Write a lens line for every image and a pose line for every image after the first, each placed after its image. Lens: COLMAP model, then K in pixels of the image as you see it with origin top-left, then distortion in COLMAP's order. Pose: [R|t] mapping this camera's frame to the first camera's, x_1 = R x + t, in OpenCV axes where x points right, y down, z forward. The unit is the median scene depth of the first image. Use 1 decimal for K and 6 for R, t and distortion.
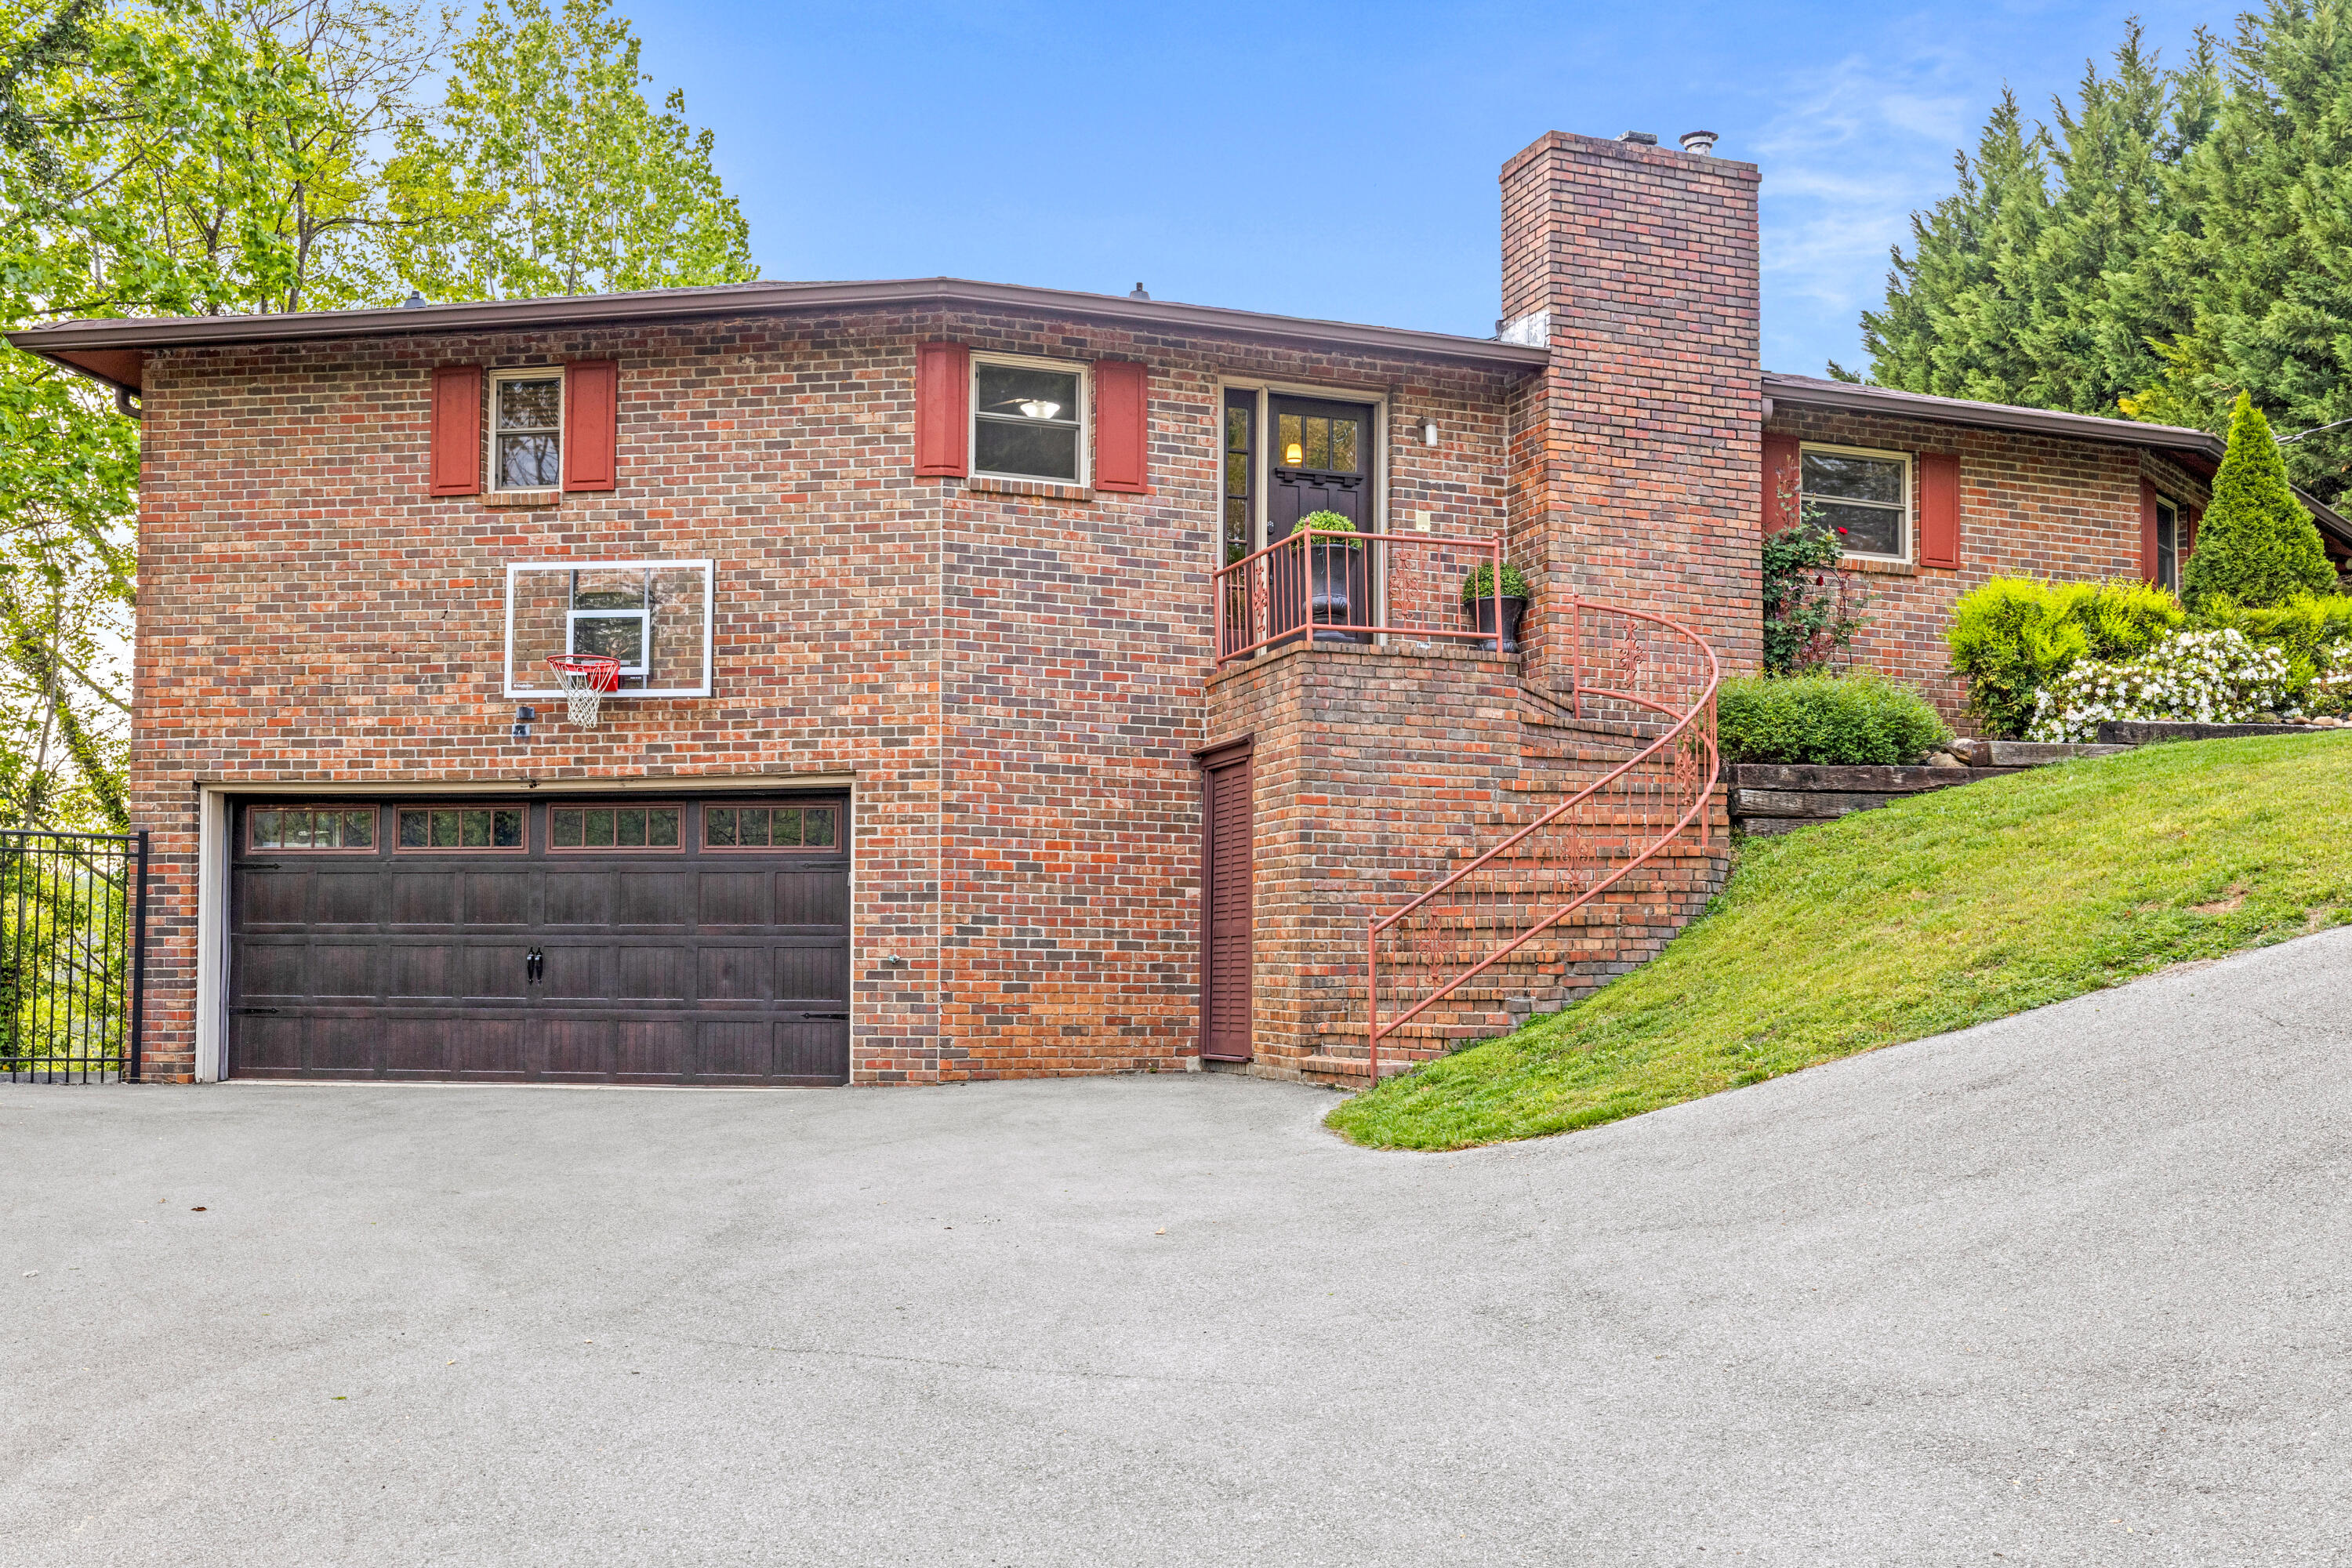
lens RADIAL K [[2271.3, 0, 1174.1], [0, 2271.3, 775.7], [0, 0, 1]] dist [-0.005203, 0.000000]
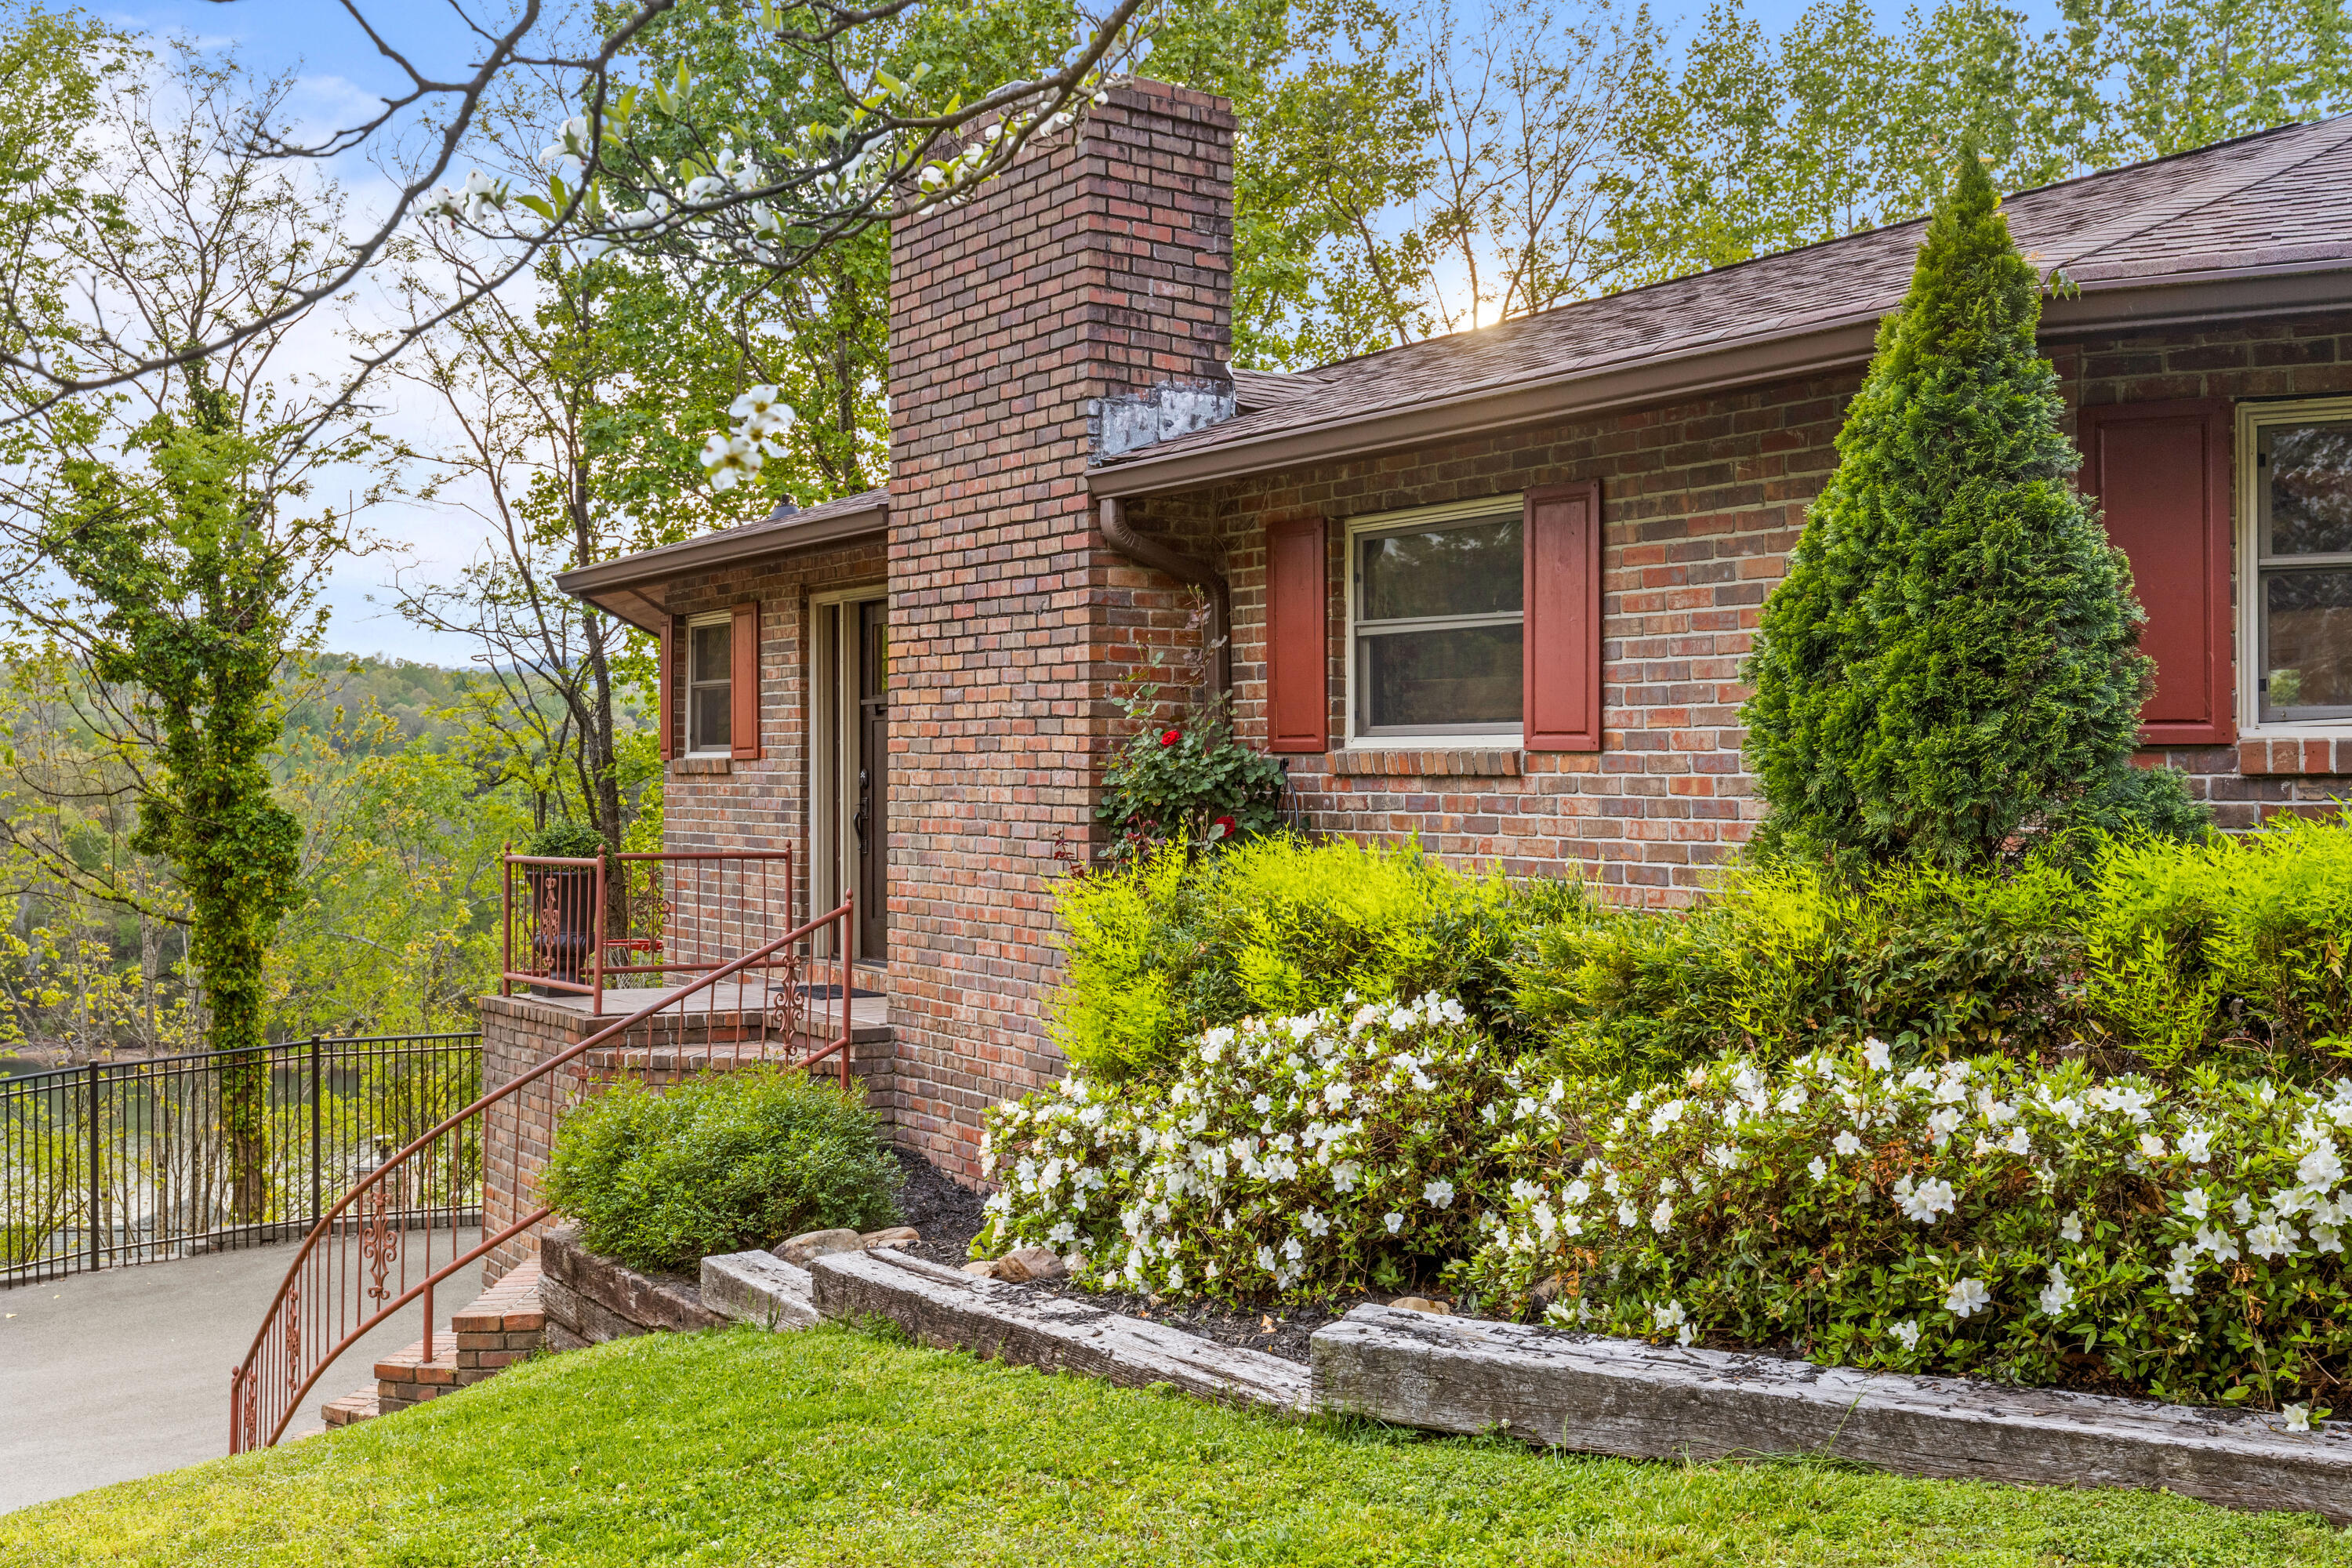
lens RADIAL K [[2271.3, 0, 1168.1], [0, 2271.3, 770.6], [0, 0, 1]] dist [-0.005203, 0.000000]
pose [[0.261935, -0.011157, -0.965021, 0.840200], [0.102619, 0.994586, 0.016355, -0.116342], [0.959614, -0.103314, 0.261662, 0.921402]]
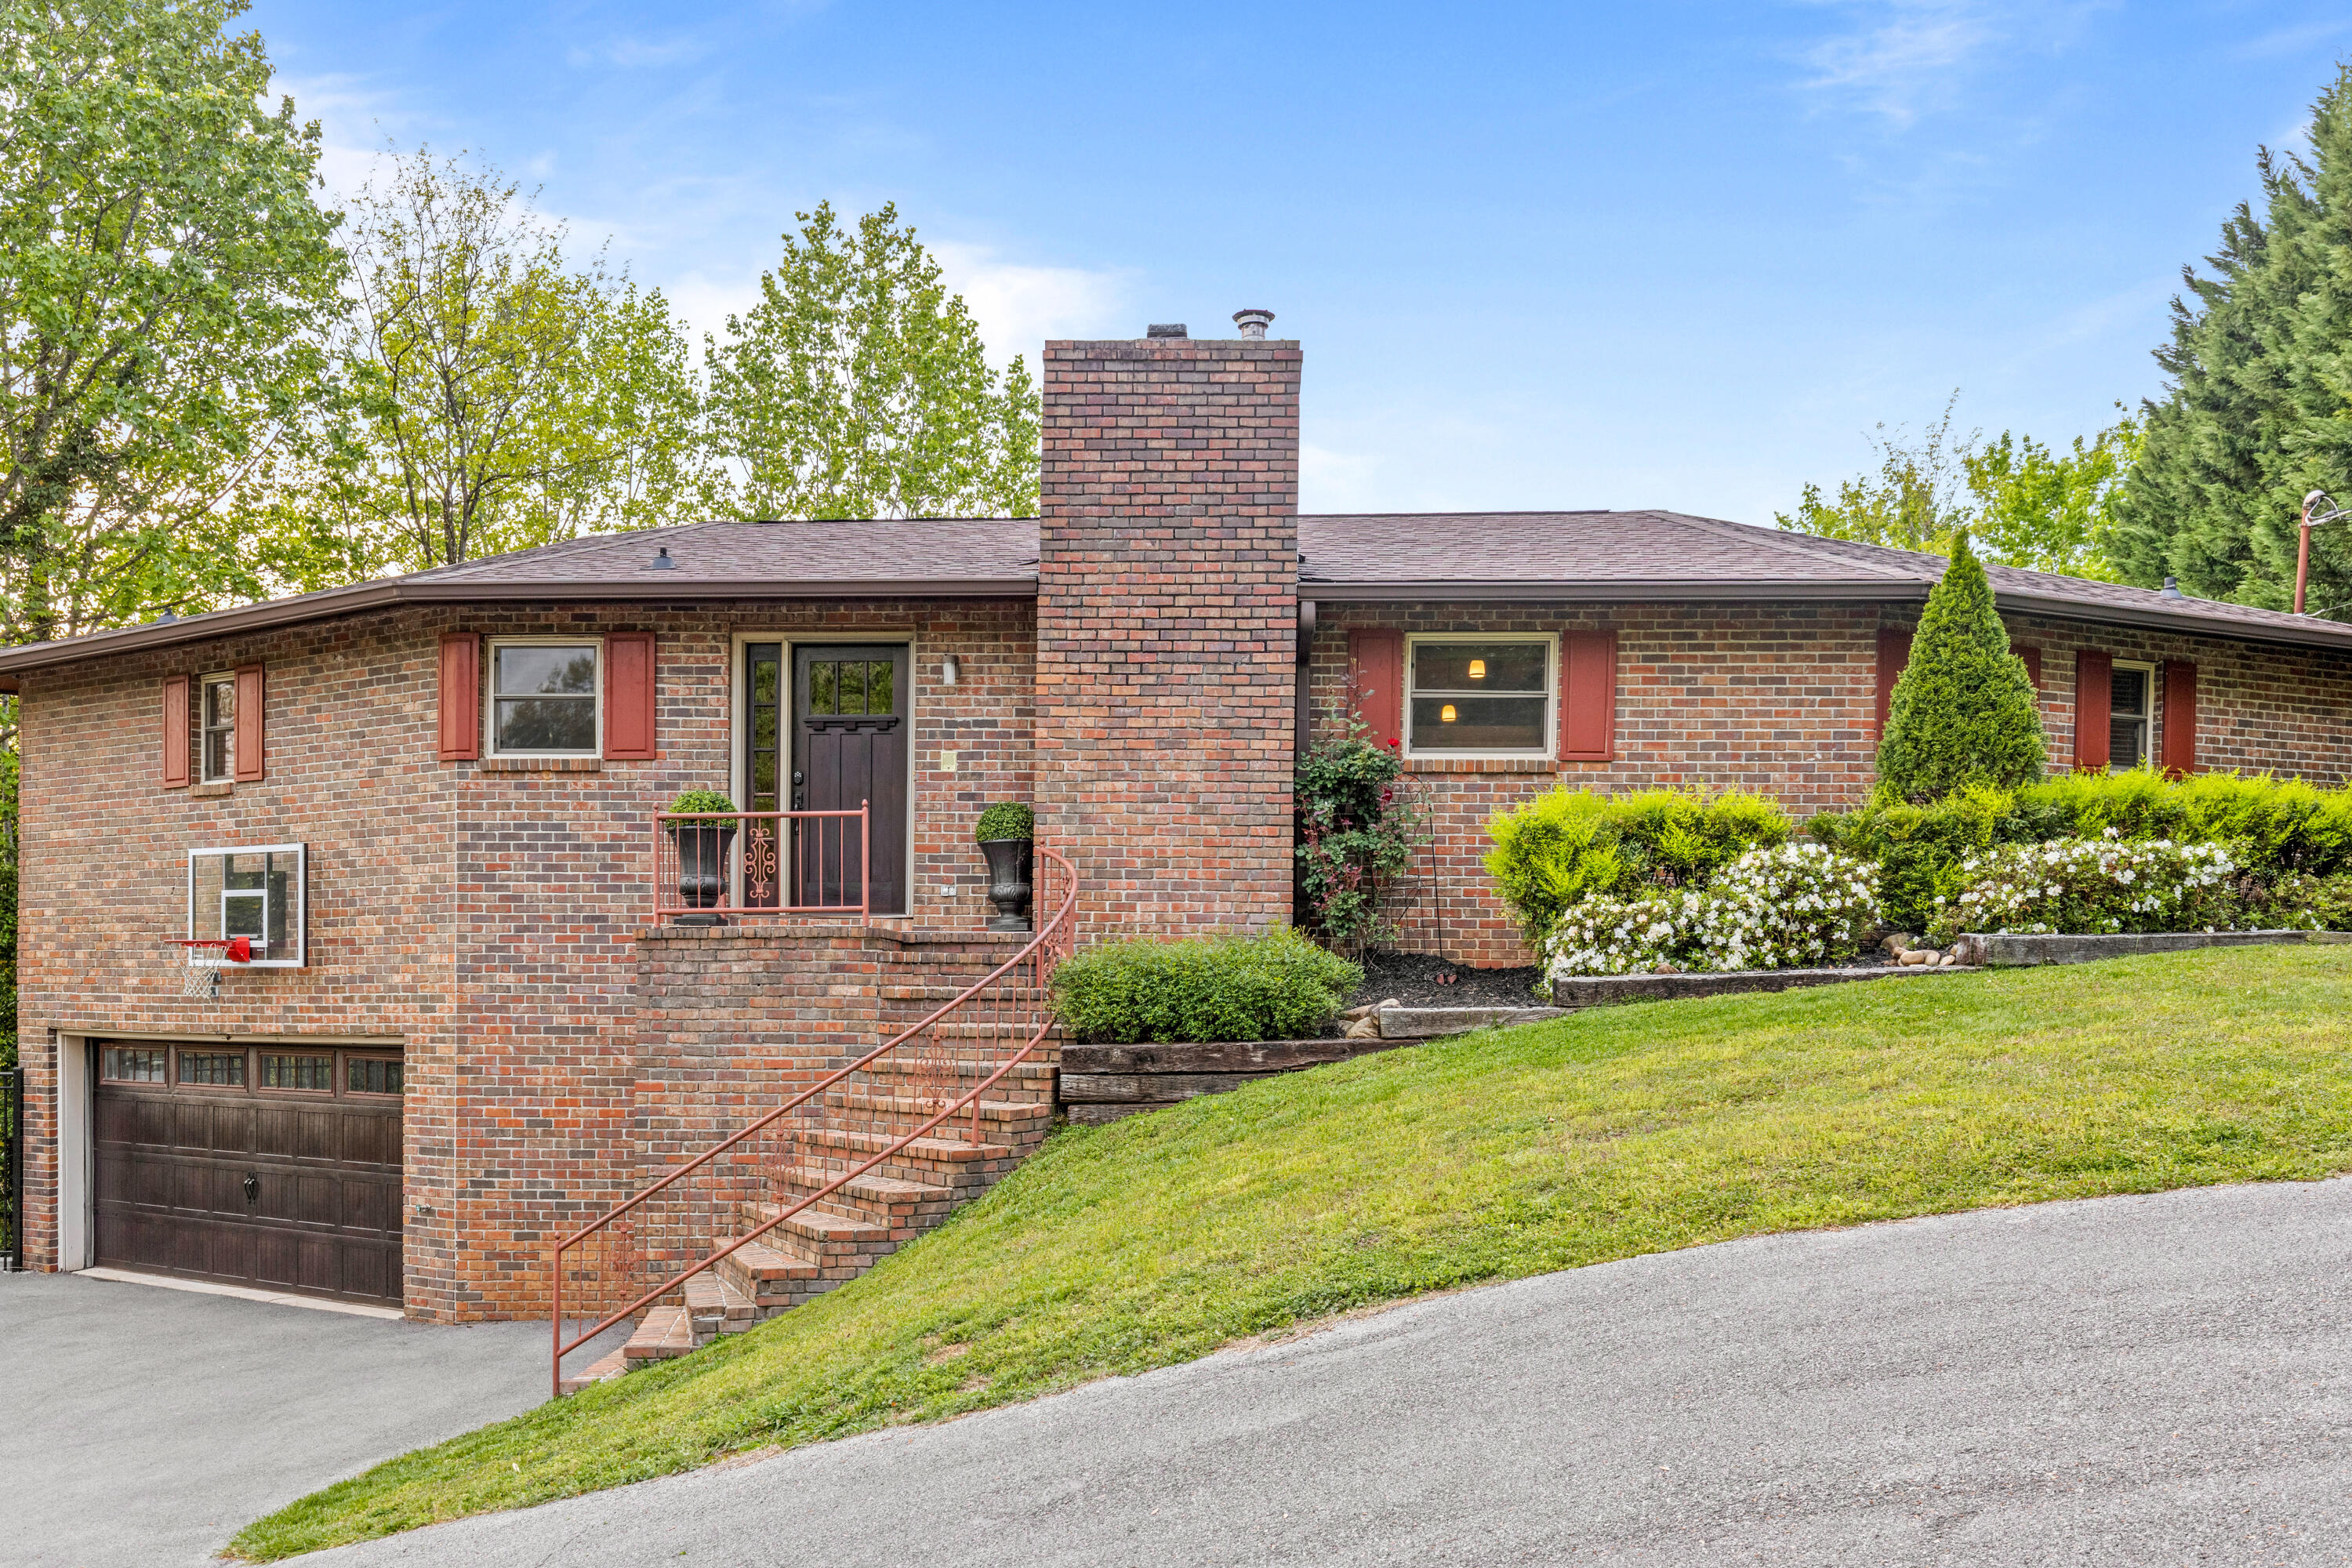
lens RADIAL K [[1968.6, 0, 1205.9], [0, 1968.6, 937.3], [0, 0, 1]] dist [-0.003827, -0.017503]
pose [[0.927277, -0.013736, -0.374125, 0.552019], [0.043707, 0.996465, 0.071742, -0.095862], [0.371817, -0.082877, 0.924599, 0.254901]]
